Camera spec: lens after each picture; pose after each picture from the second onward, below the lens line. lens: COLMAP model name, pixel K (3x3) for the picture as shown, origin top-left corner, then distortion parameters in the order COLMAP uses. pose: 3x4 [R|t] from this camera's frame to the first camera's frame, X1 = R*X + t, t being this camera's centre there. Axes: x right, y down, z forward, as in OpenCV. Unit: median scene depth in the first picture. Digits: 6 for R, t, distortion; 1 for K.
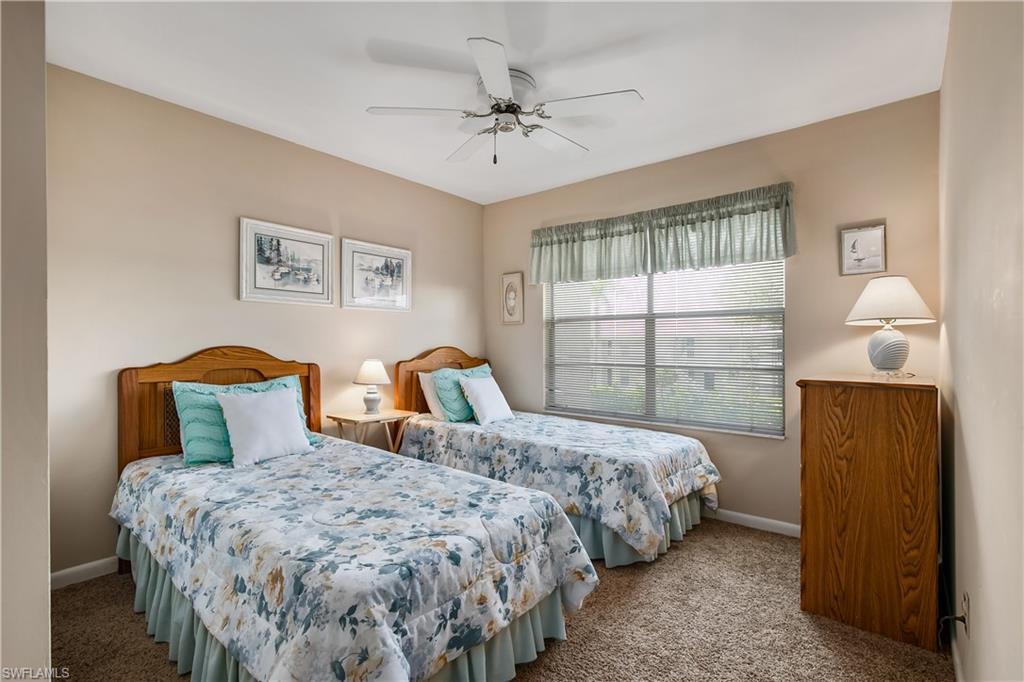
lens RADIAL K [[478.5, 0, 516.4], [0, 478.5, 343.0], [0, 0, 1]] dist [0.001602, -0.001543]
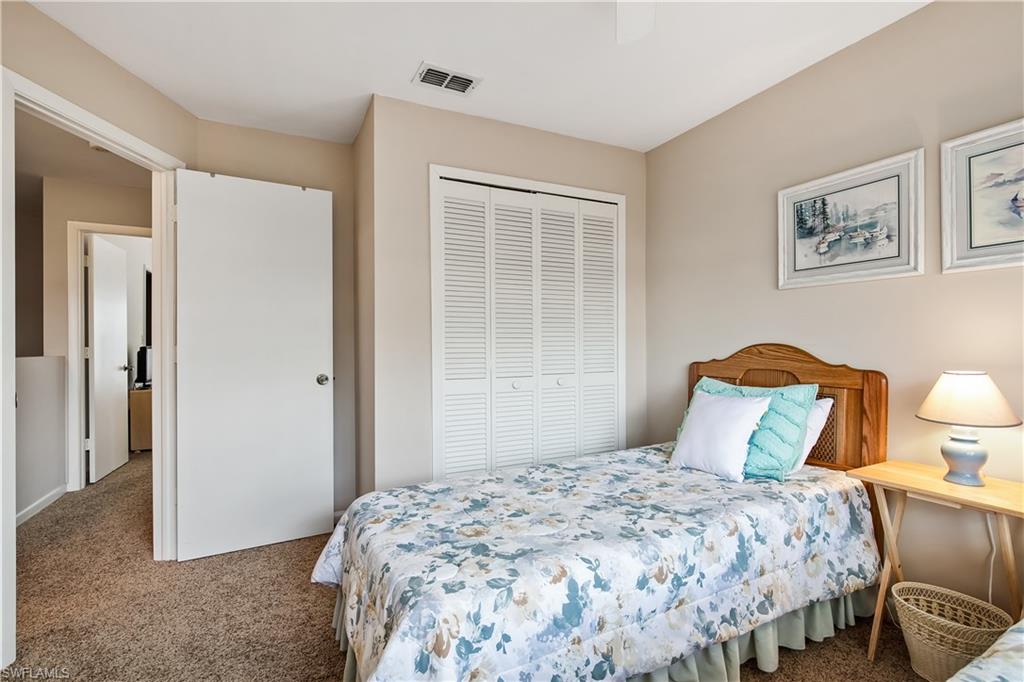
lens RADIAL K [[478.5, 0, 521.0], [0, 478.5, 342.7], [0, 0, 1]] dist [0.001602, -0.001543]
pose [[-0.402747, -0.001276, -0.915311, 0.381984], [0.005987, 0.999974, -0.004028, 0.005526], [0.915292, -0.007102, -0.402728, 0.925202]]
